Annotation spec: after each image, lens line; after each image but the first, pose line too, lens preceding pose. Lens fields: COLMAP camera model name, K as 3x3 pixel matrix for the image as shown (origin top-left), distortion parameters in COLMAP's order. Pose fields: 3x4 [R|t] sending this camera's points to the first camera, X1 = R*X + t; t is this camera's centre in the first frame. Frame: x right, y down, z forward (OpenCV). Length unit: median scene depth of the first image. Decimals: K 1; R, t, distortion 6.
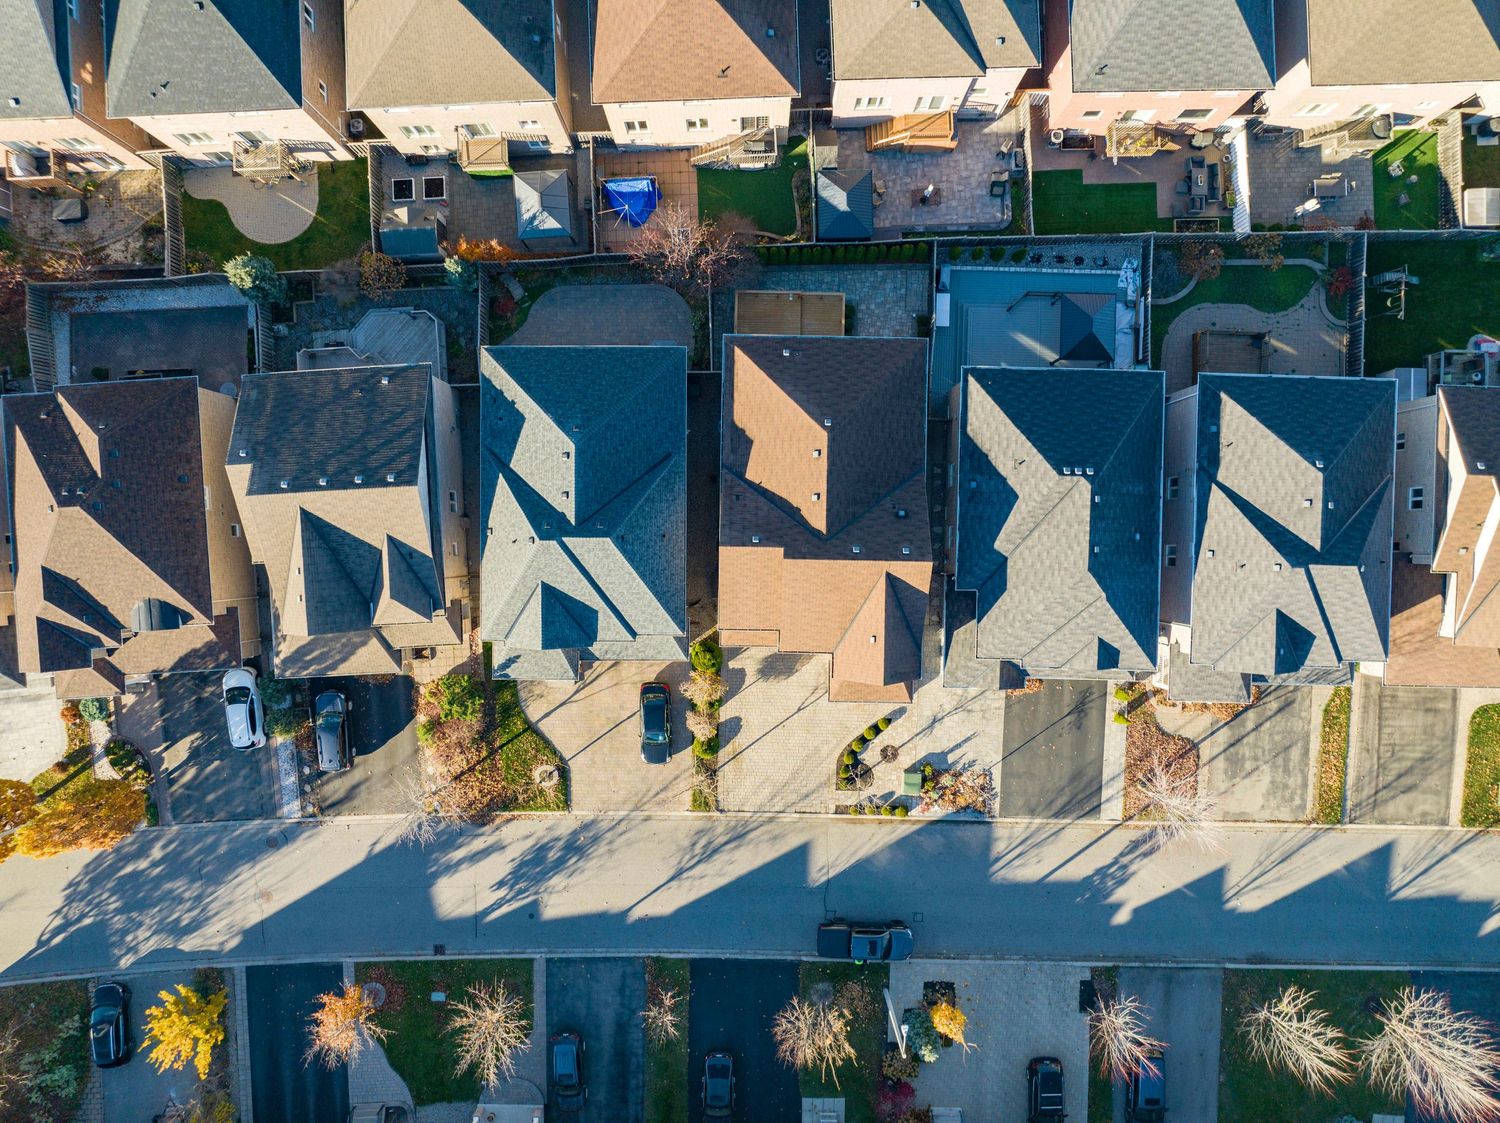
lens RADIAL K [[1061.3, 0, 746.1], [0, 1061.3, 555.8], [0, 0, 1]] dist [-0.038855, 0.003551]
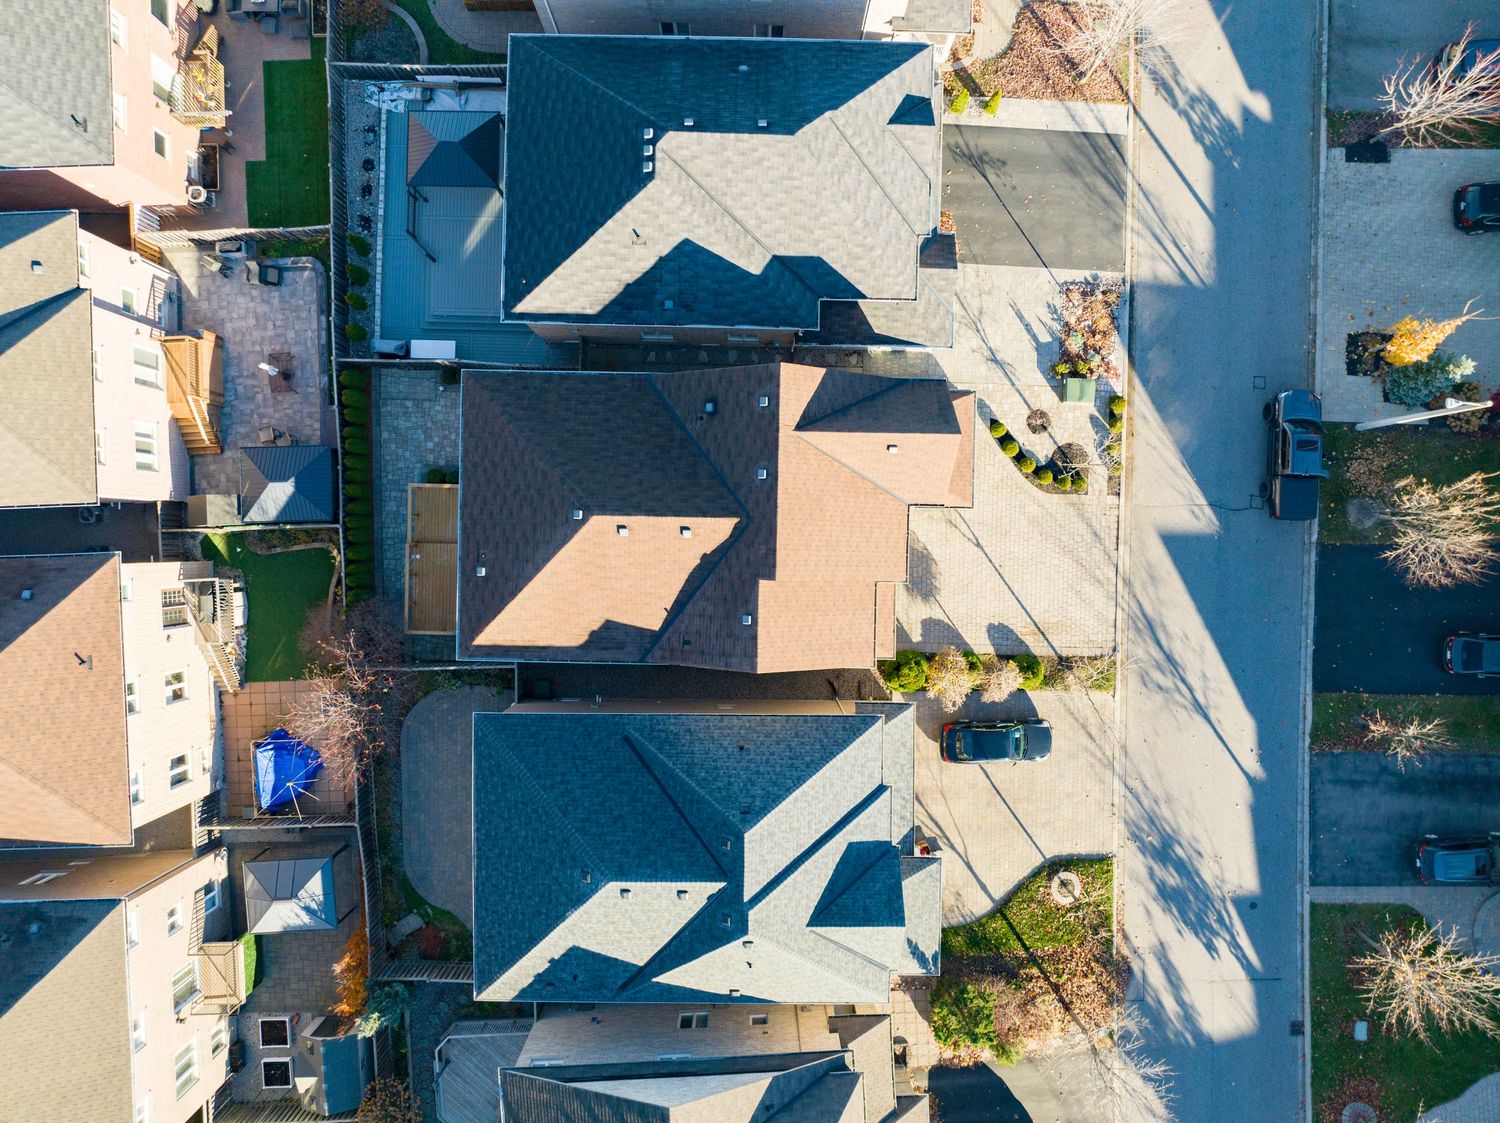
lens RADIAL K [[1061.3, 0, 741.9], [0, 1061.3, 561.8], [0, 0, 1]] dist [-0.038855, 0.003551]
pose [[0.001282, -0.999959, -0.008986, 0.046002], [0.999900, 0.001408, -0.014103, -0.008035], [0.014115, -0.008967, 0.999860, 0.271341]]
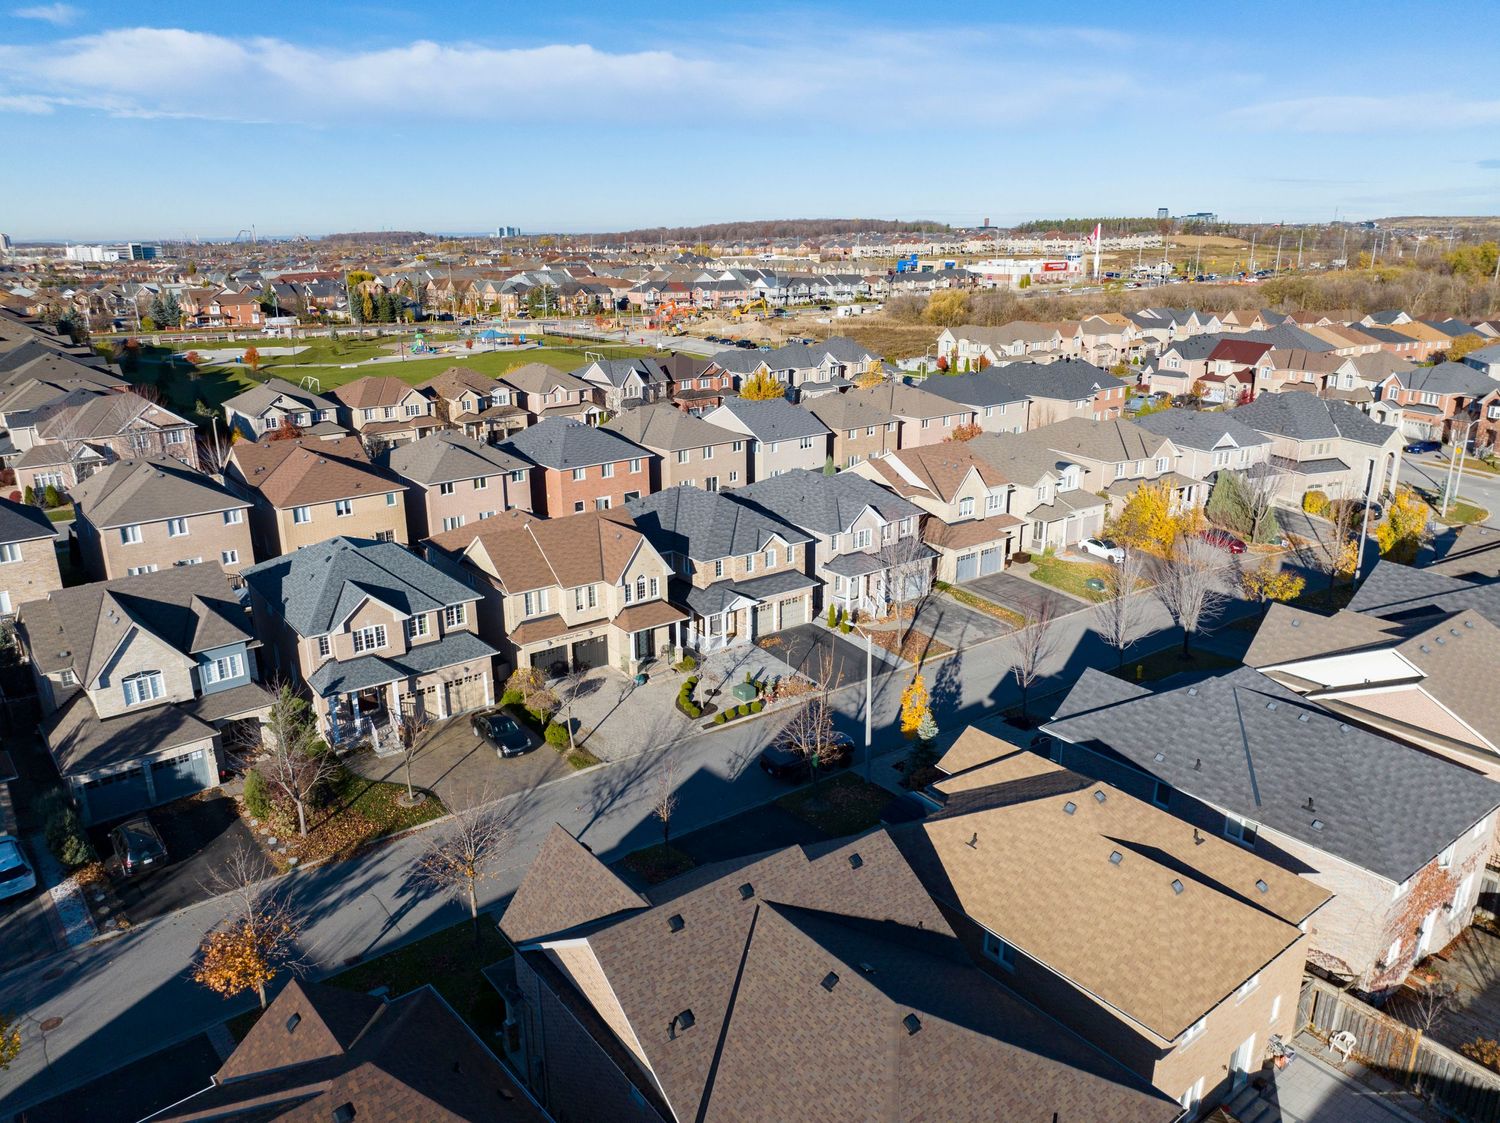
lens RADIAL K [[1061.3, 0, 752.5], [0, 1061.3, 555.4], [0, 0, 1]] dist [-0.038855, 0.003551]
pose [[0.786216, -0.176772, 0.592128, -0.459947], [0.617905, 0.213157, -0.756807, 1.024189], [0.007566, 0.960893, 0.276816, 0.580535]]
